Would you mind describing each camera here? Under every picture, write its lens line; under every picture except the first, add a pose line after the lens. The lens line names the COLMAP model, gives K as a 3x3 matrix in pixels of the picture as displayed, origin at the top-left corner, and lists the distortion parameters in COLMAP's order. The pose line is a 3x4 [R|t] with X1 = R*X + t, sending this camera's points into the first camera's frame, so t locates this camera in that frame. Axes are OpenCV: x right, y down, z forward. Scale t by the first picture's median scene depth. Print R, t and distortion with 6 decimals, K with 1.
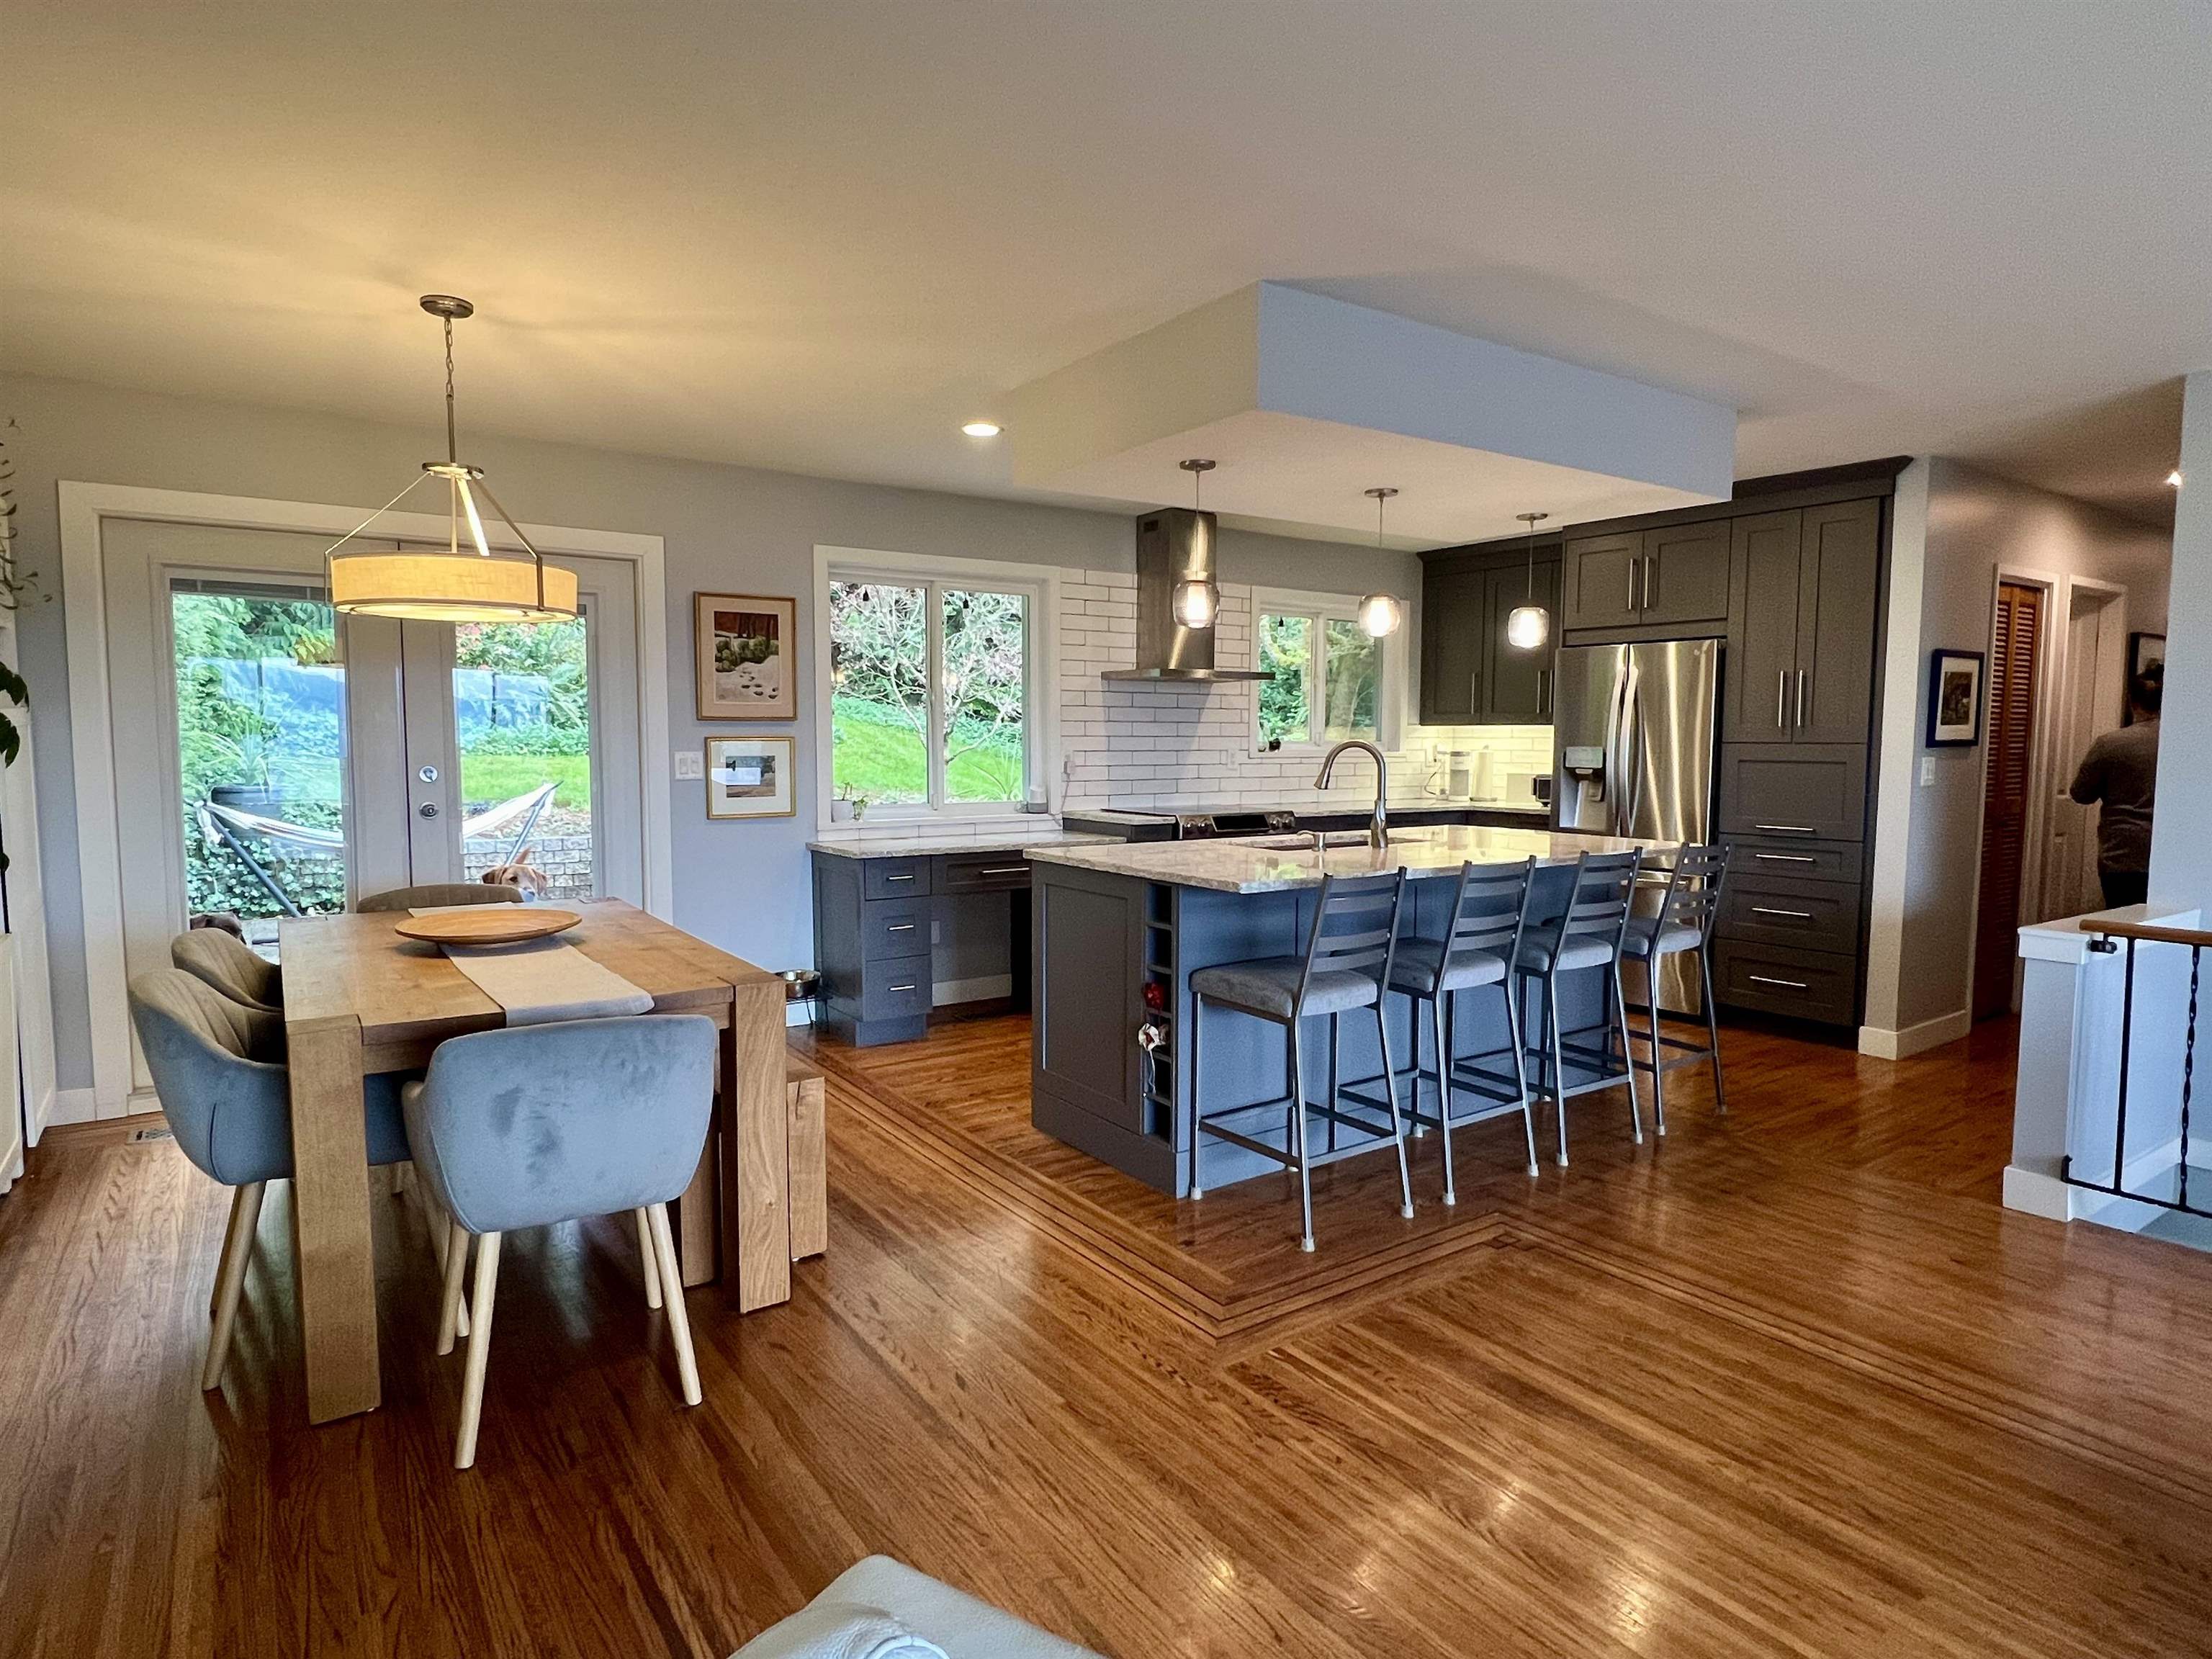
lens RADIAL K [[1221.2, 0, 1104.3], [0, 1221.2, 826.4], [0, 0, 1]] dist [-0.004067, 0.001142]
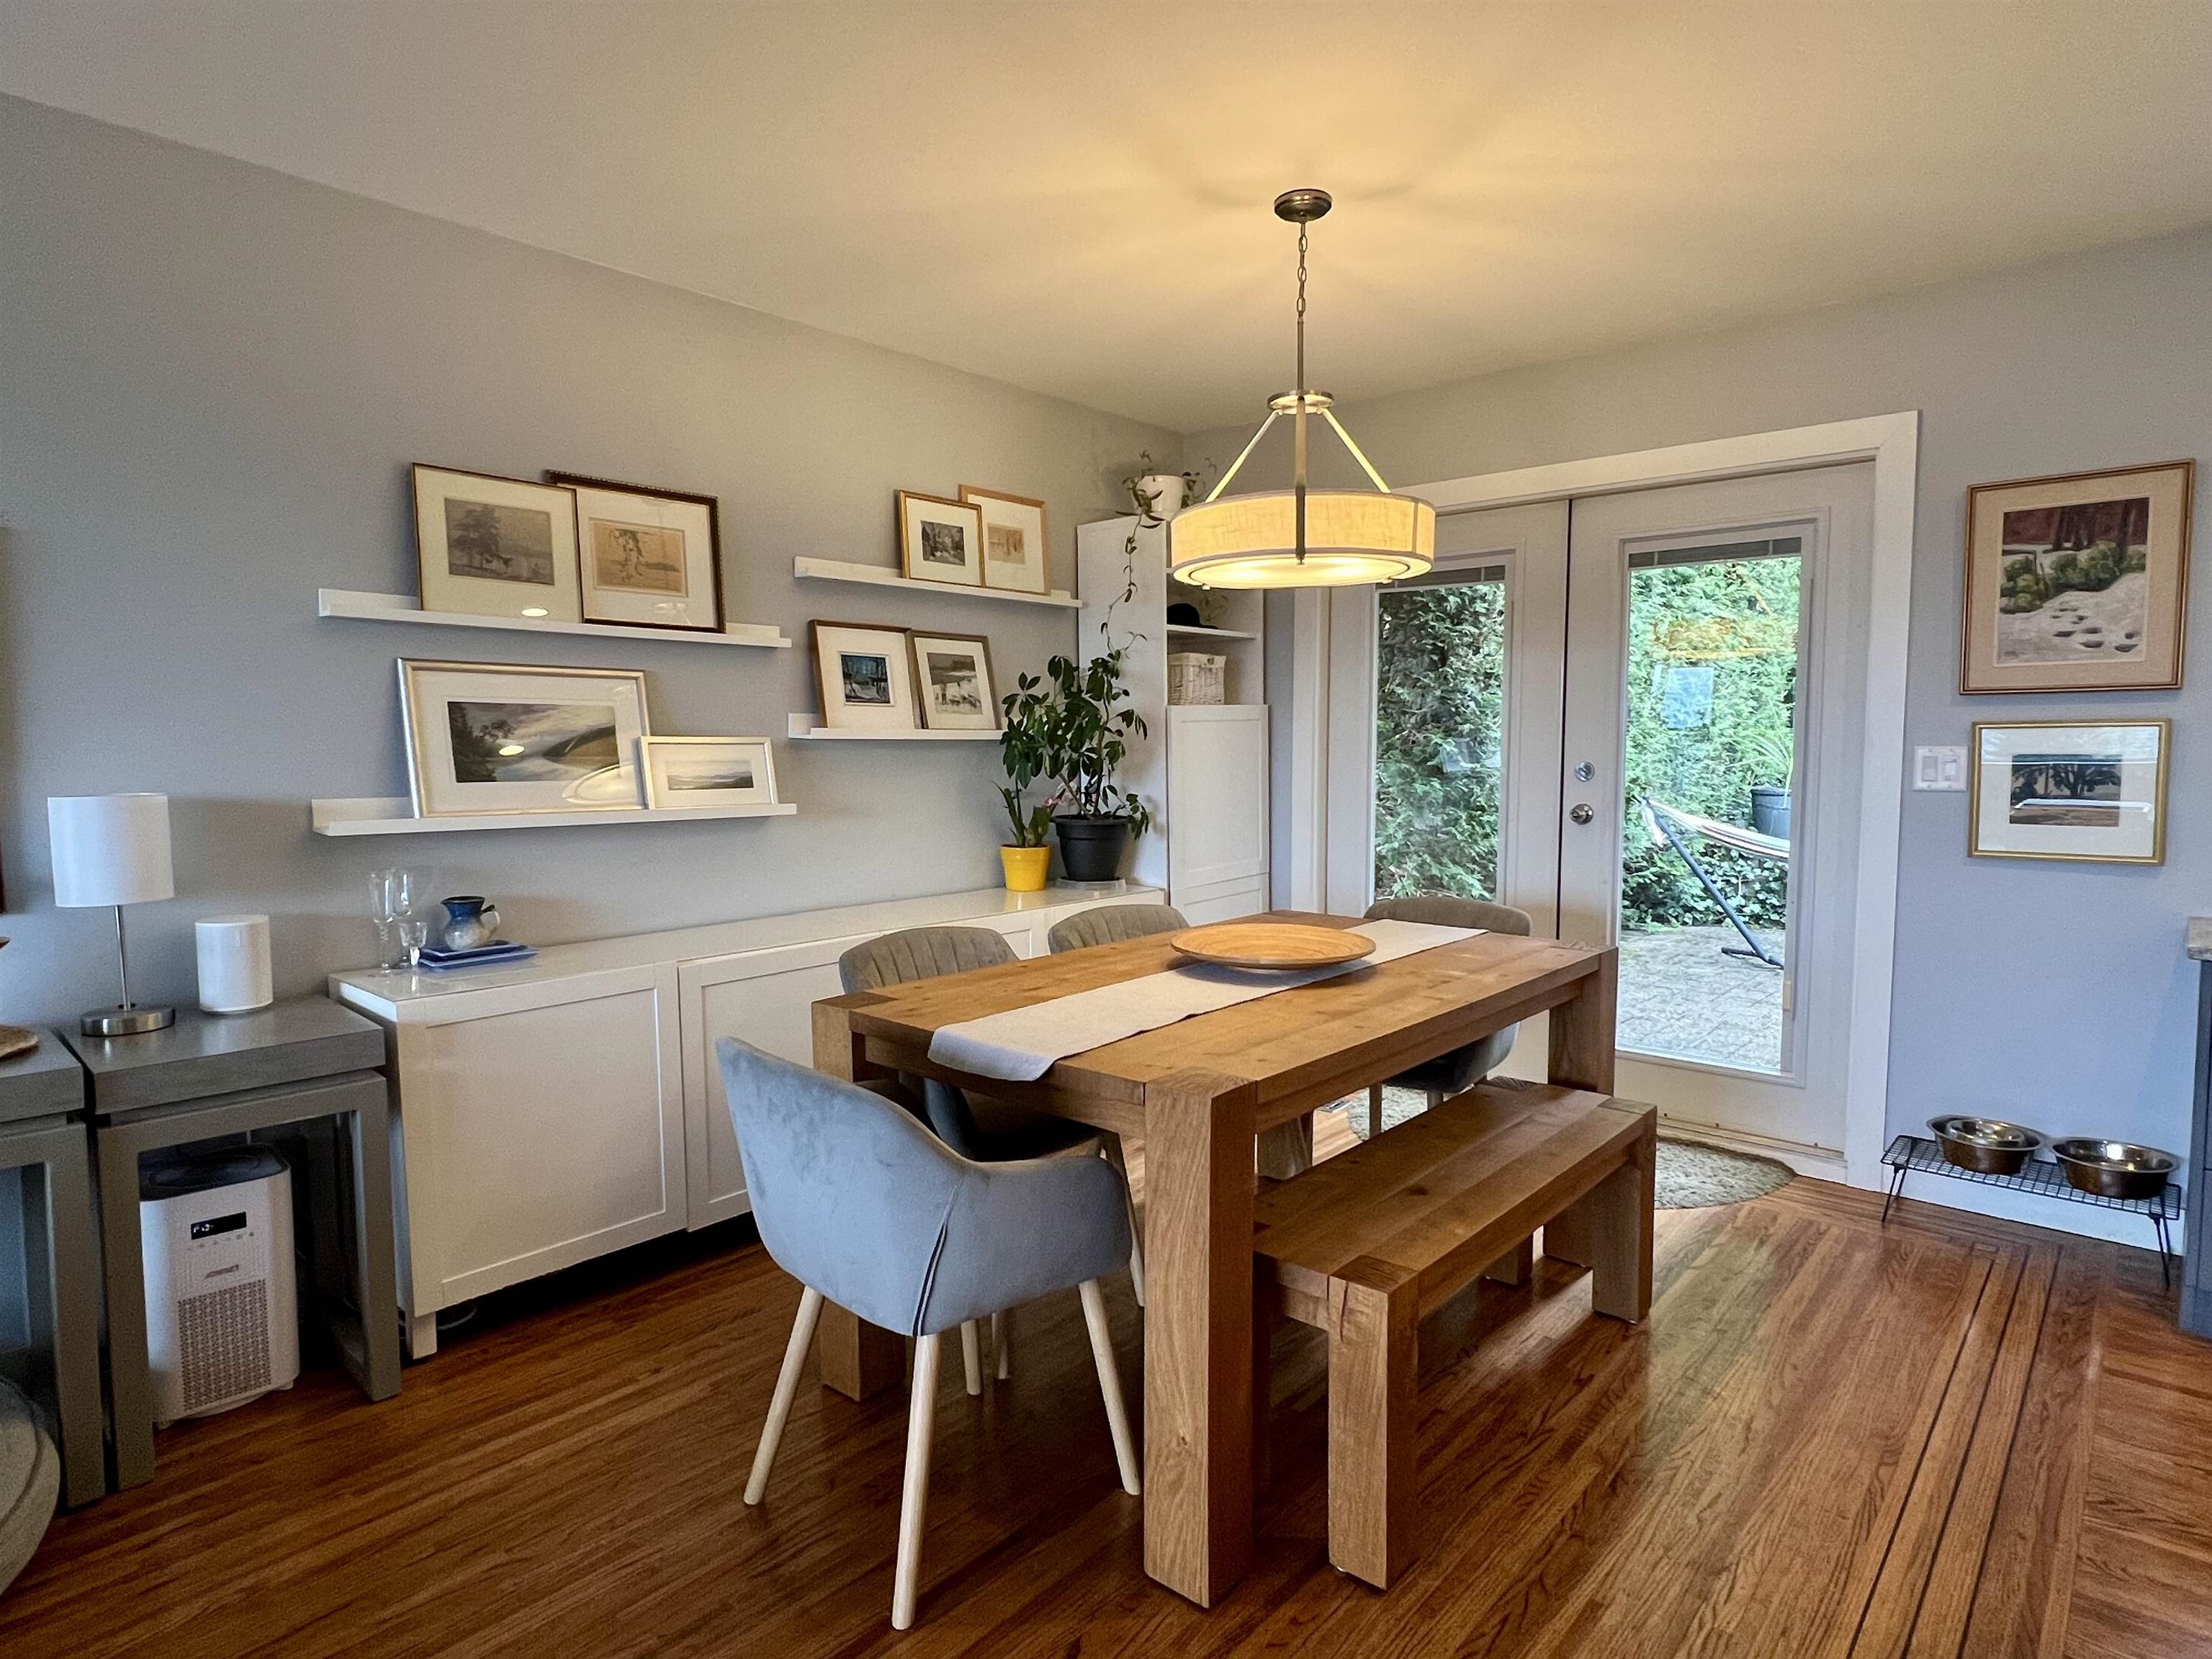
lens RADIAL K [[1221.2, 0, 1089.9], [0, 1221.2, 834.7], [0, 0, 1]] dist [-0.004067, 0.001142]
pose [[0.232789, 0.068968, -0.970079, 0.167749], [-0.069501, 0.996112, 0.054141, -0.019140], [0.970041, 0.054818, 0.236677, 0.424826]]
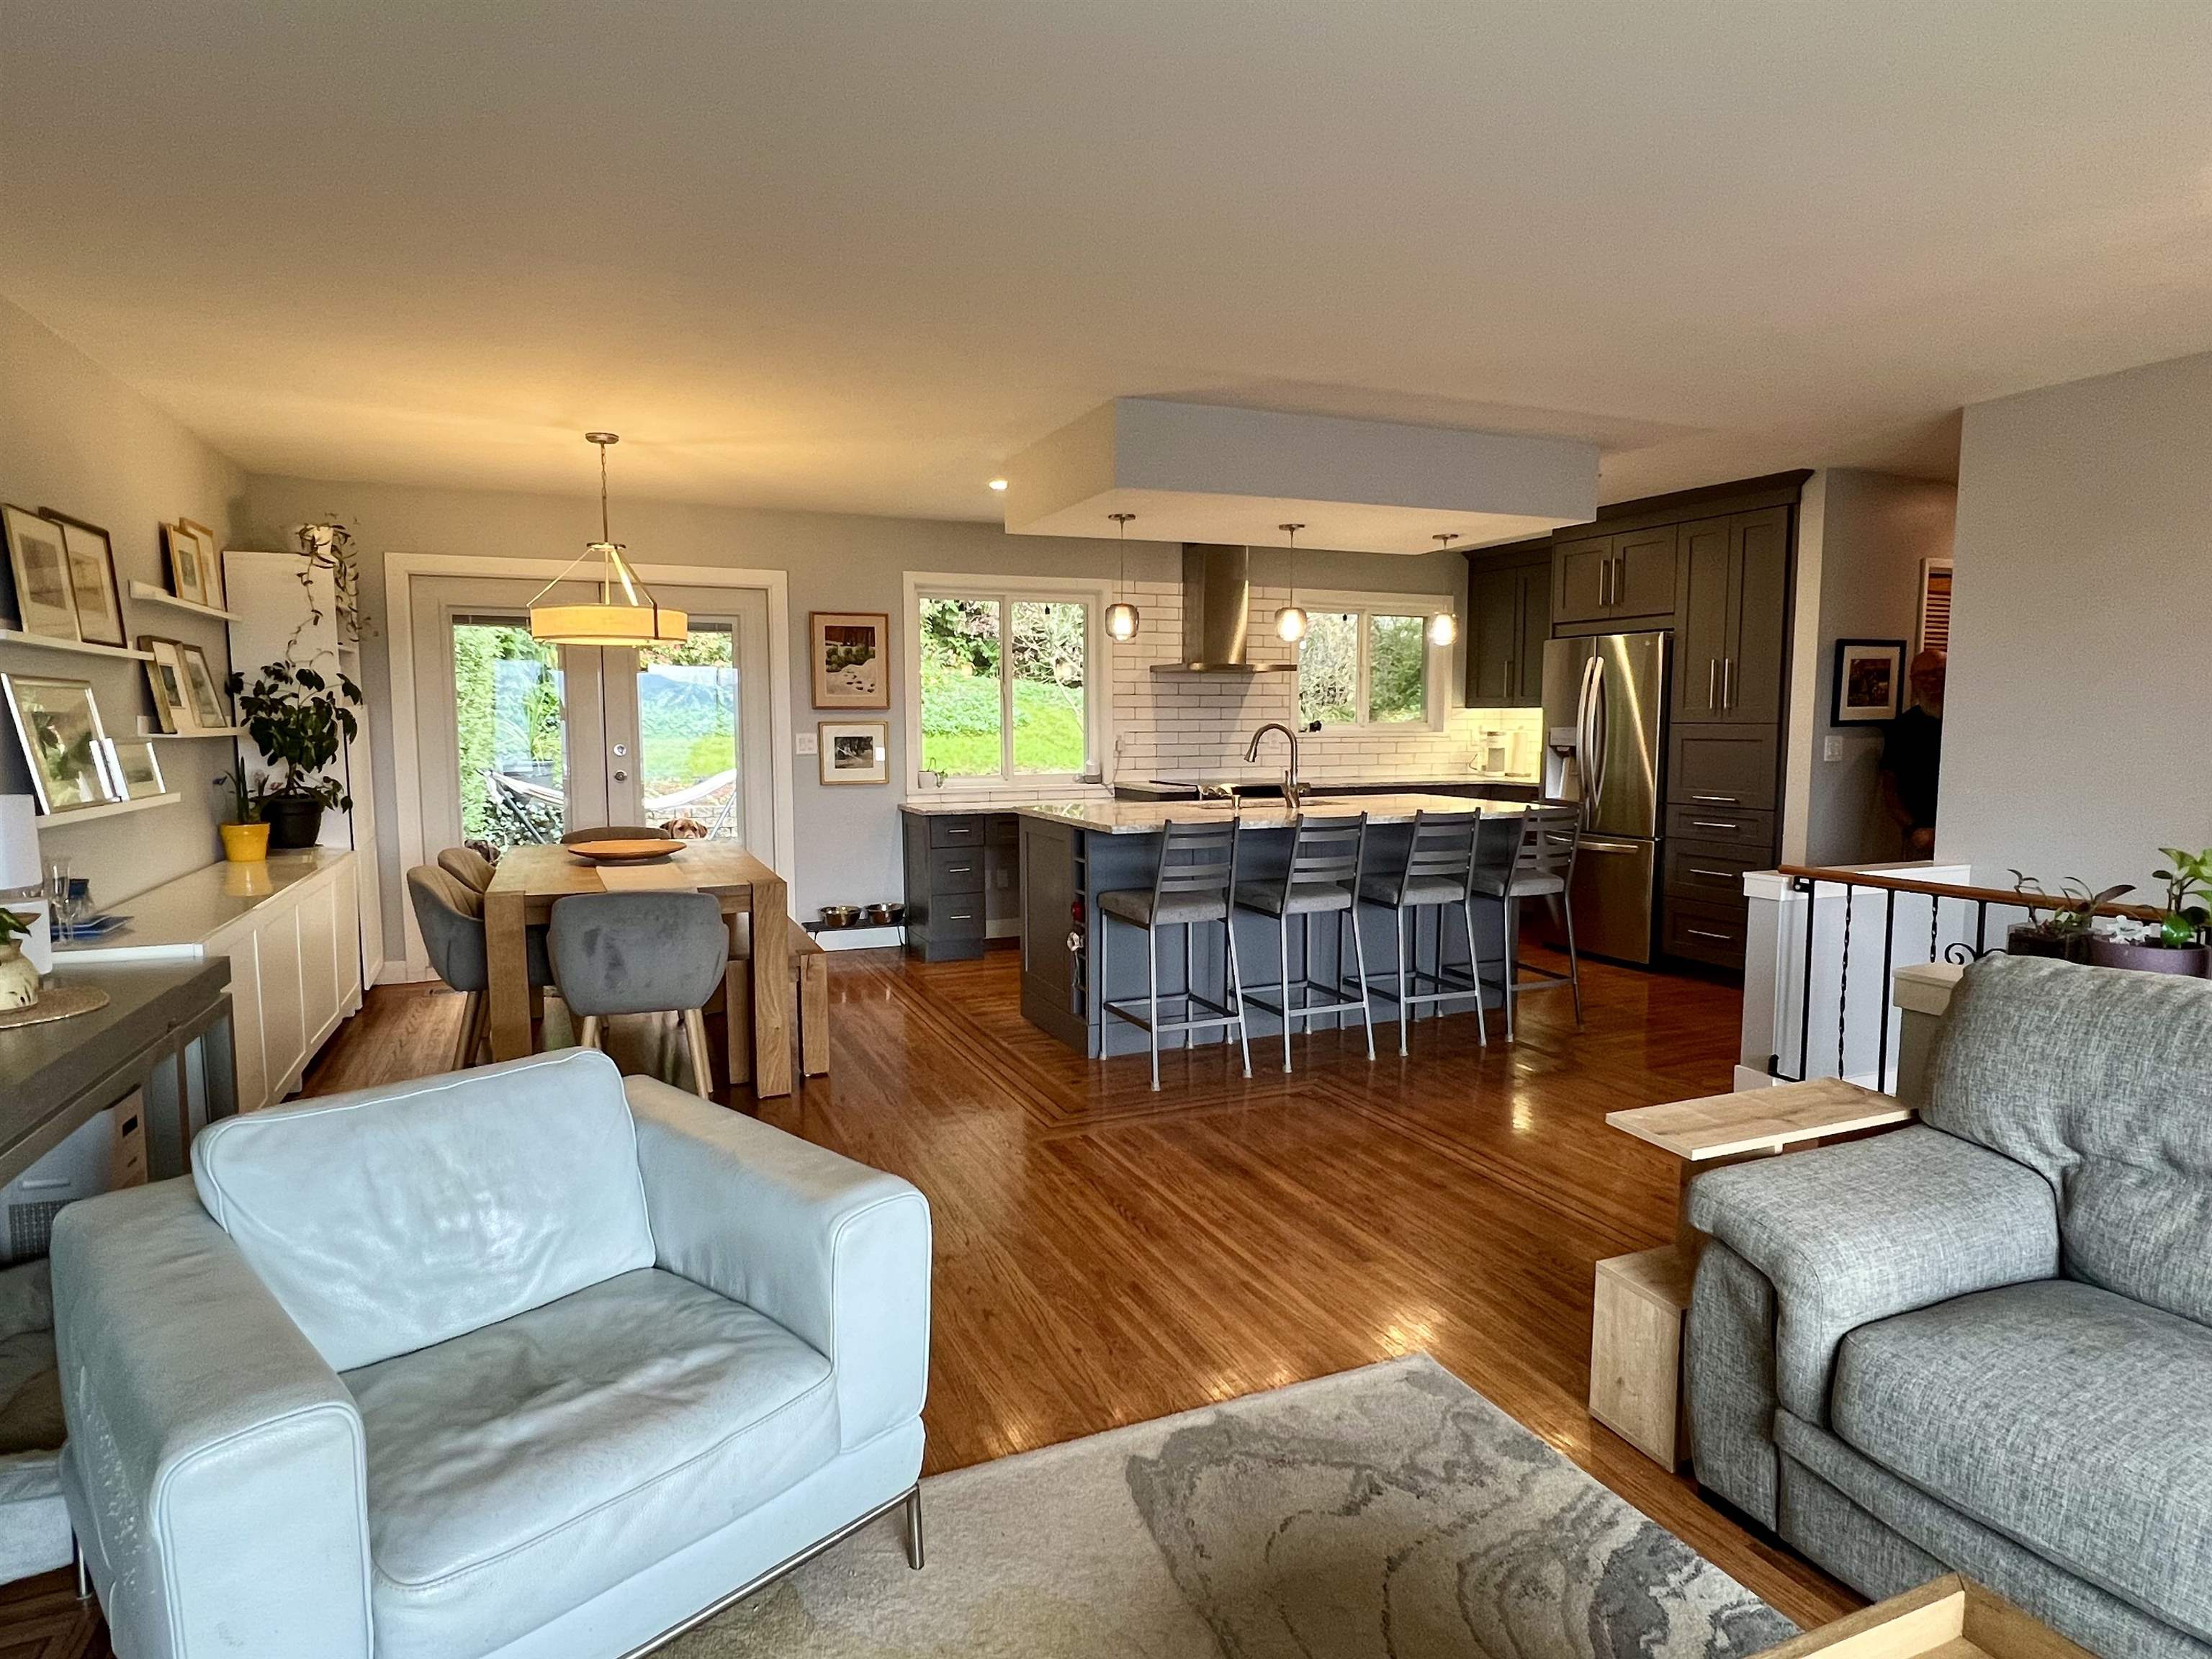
lens RADIAL K [[1221.2, 0, 1103.5], [0, 1221.2, 826.2], [0, 0, 1]] dist [-0.004067, 0.001142]
pose [[0.980776, 0.012388, -0.194745, 0.228876], [-0.009461, 0.999828, 0.015950, 0.014583], [0.194909, -0.013801, 0.980724, -0.226908]]
